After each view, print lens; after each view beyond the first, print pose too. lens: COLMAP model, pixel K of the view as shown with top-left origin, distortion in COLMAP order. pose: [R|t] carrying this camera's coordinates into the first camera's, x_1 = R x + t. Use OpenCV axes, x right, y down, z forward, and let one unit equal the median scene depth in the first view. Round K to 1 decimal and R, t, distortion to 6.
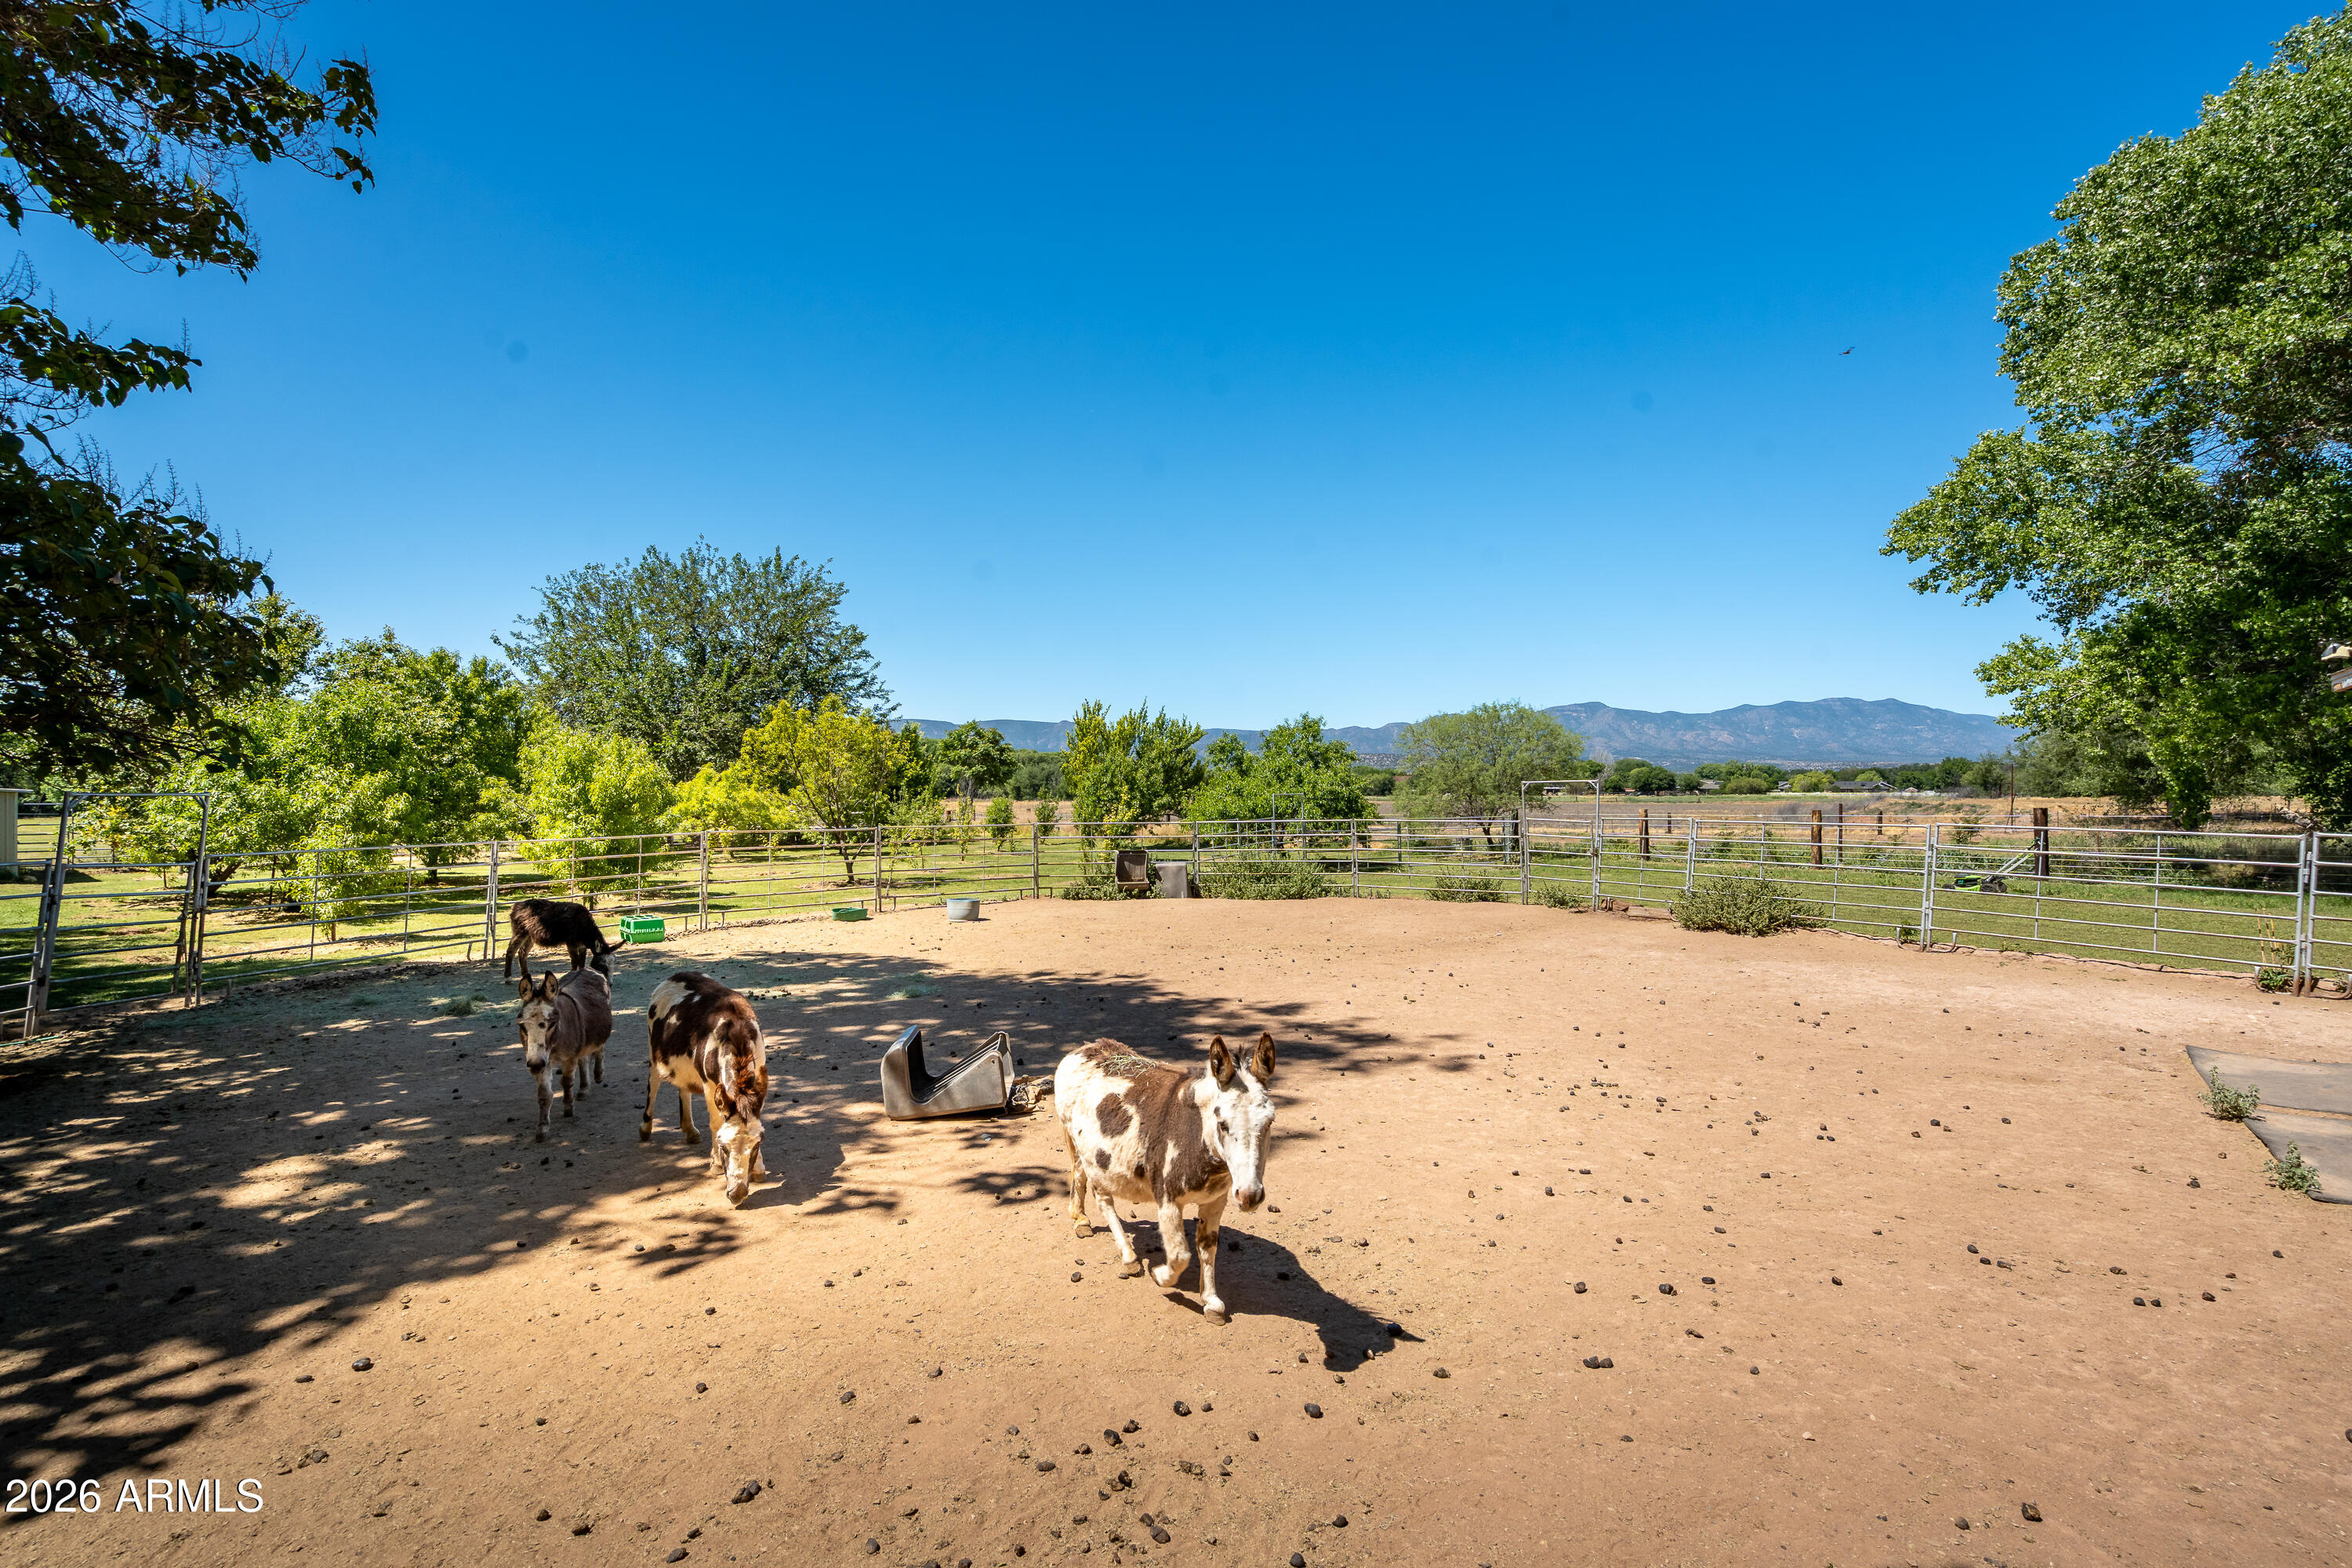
lens RADIAL K [[1081.0, 0, 1163.1], [0, 1081.0, 796.4], [0, 0, 1]] dist [0.019707, -0.000871]
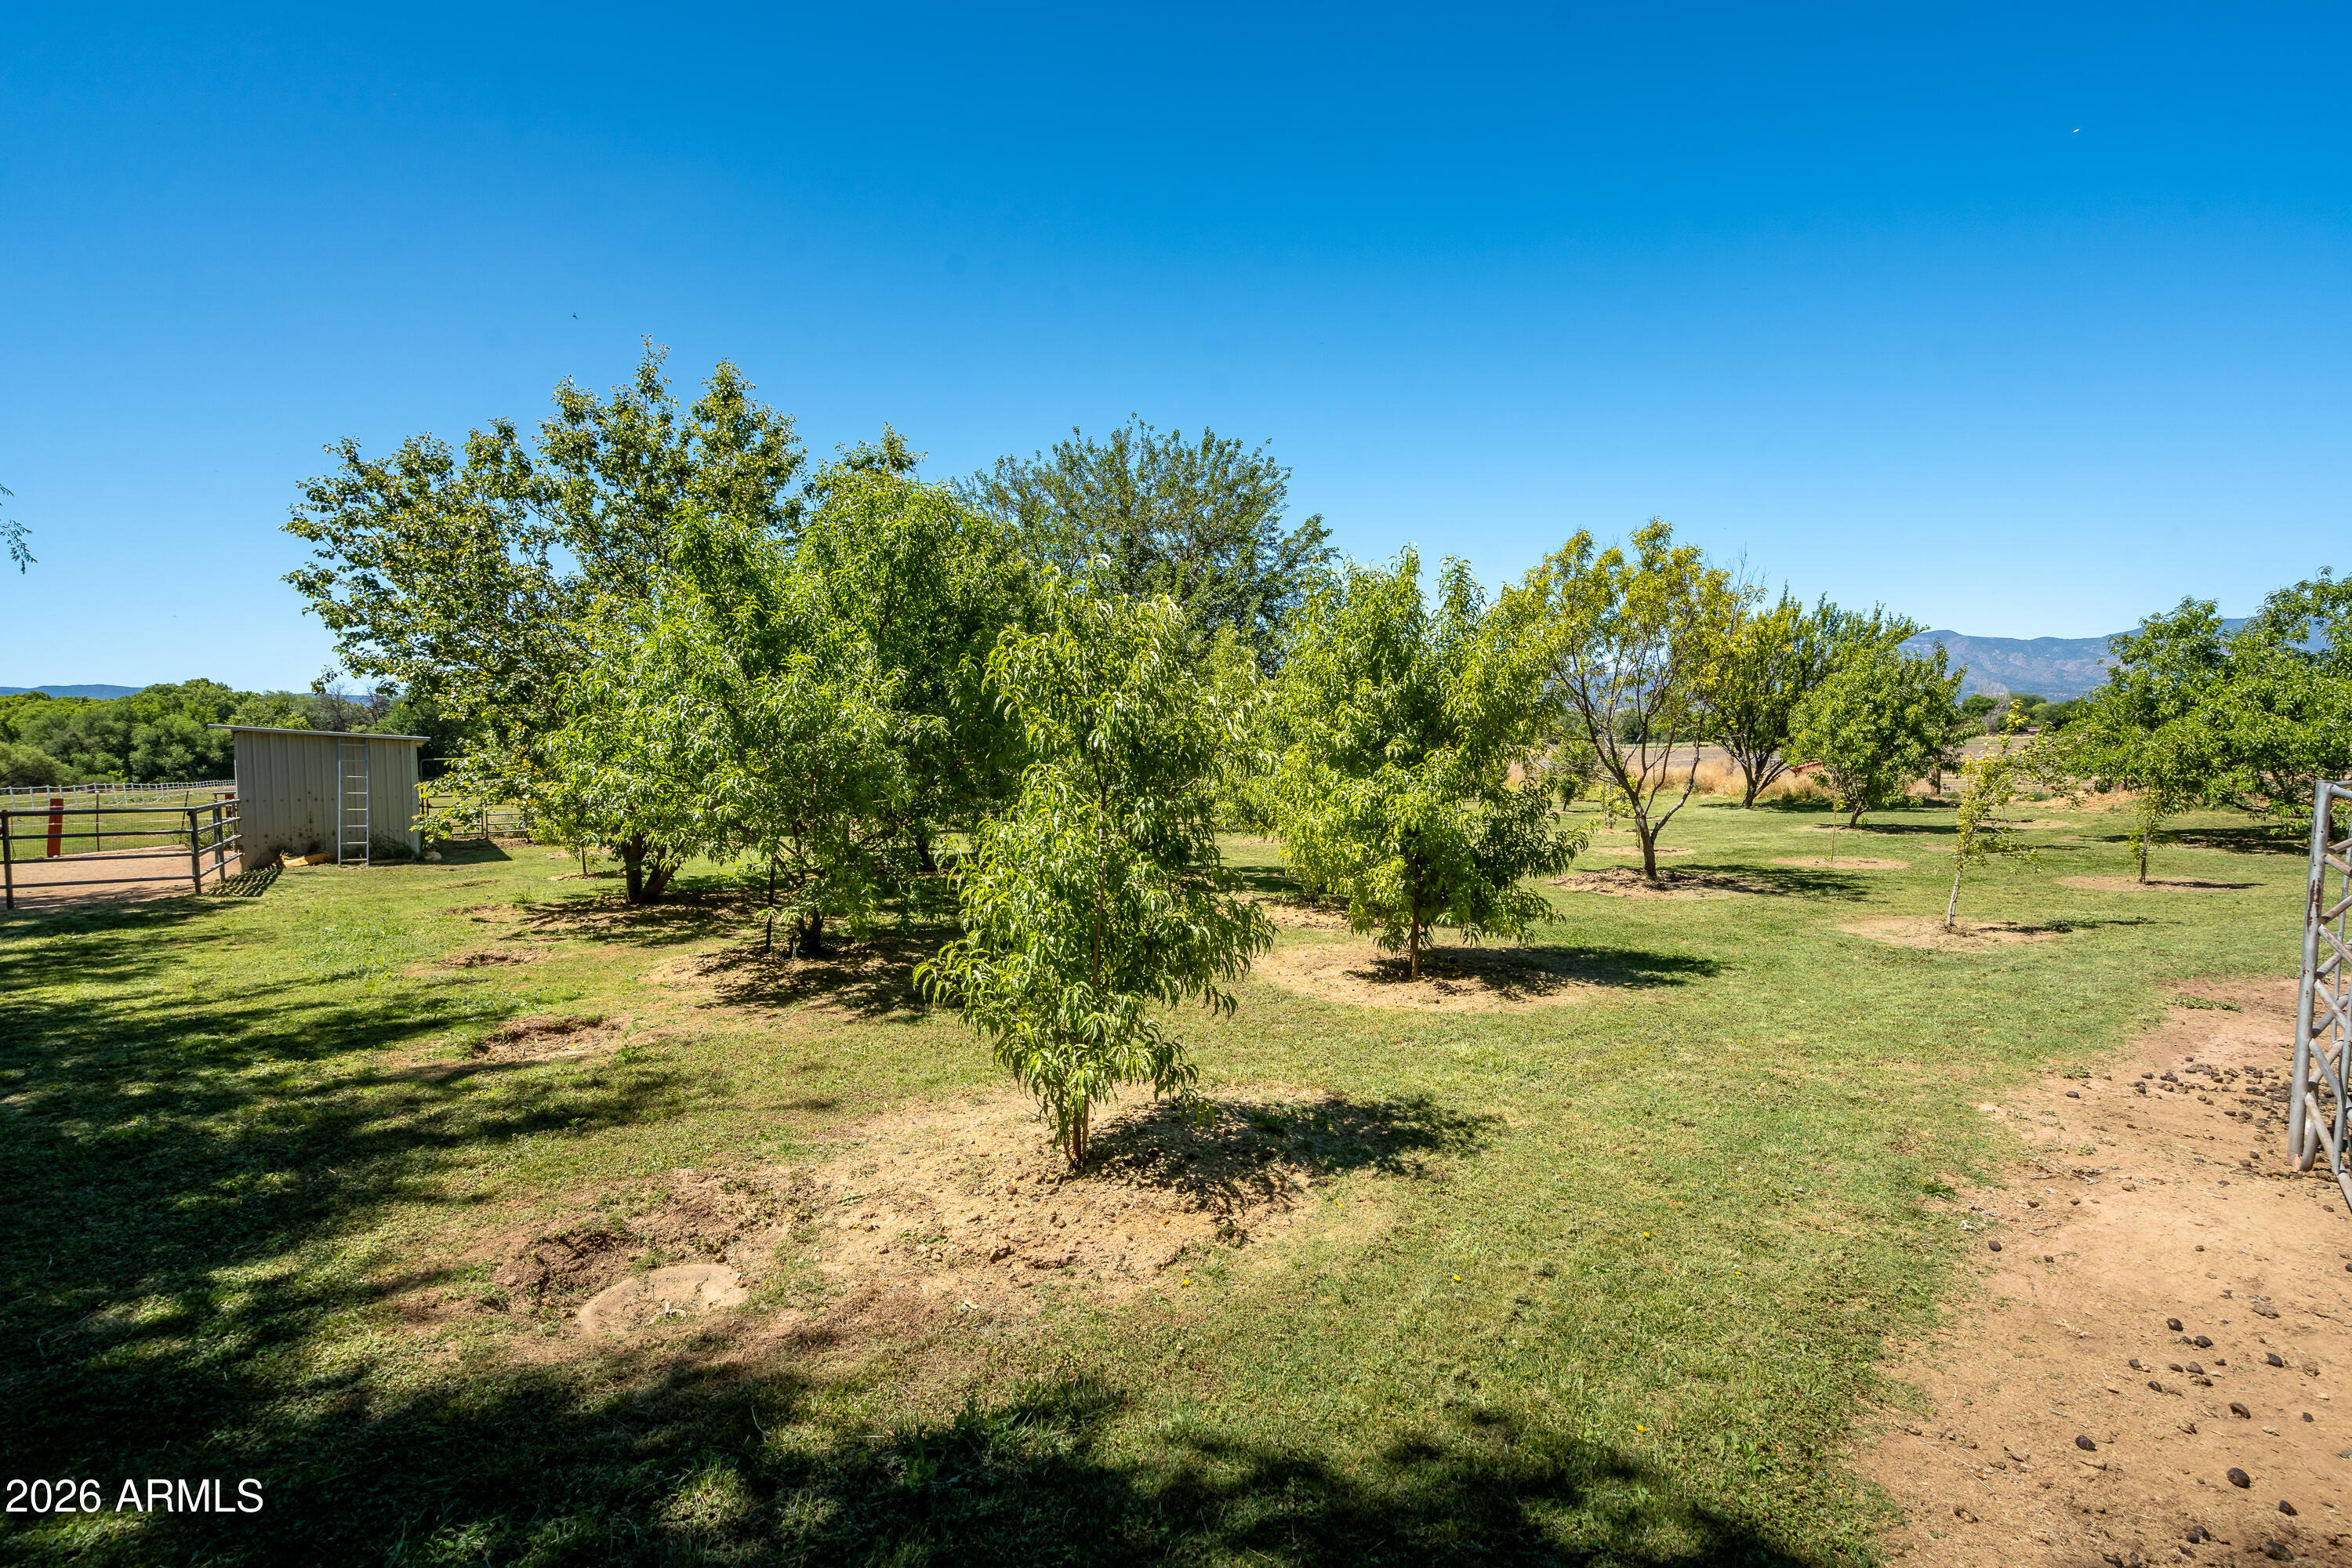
lens RADIAL K [[1081.0, 0, 1157.5], [0, 1081.0, 777.4], [0, 0, 1]] dist [0.019707, -0.000871]
pose [[0.970399, -0.011828, -0.241216, -1.020688], [0.017603, 0.999607, 0.021801, 0.035893], [0.240864, -0.025402, 0.970227, 1.106740]]
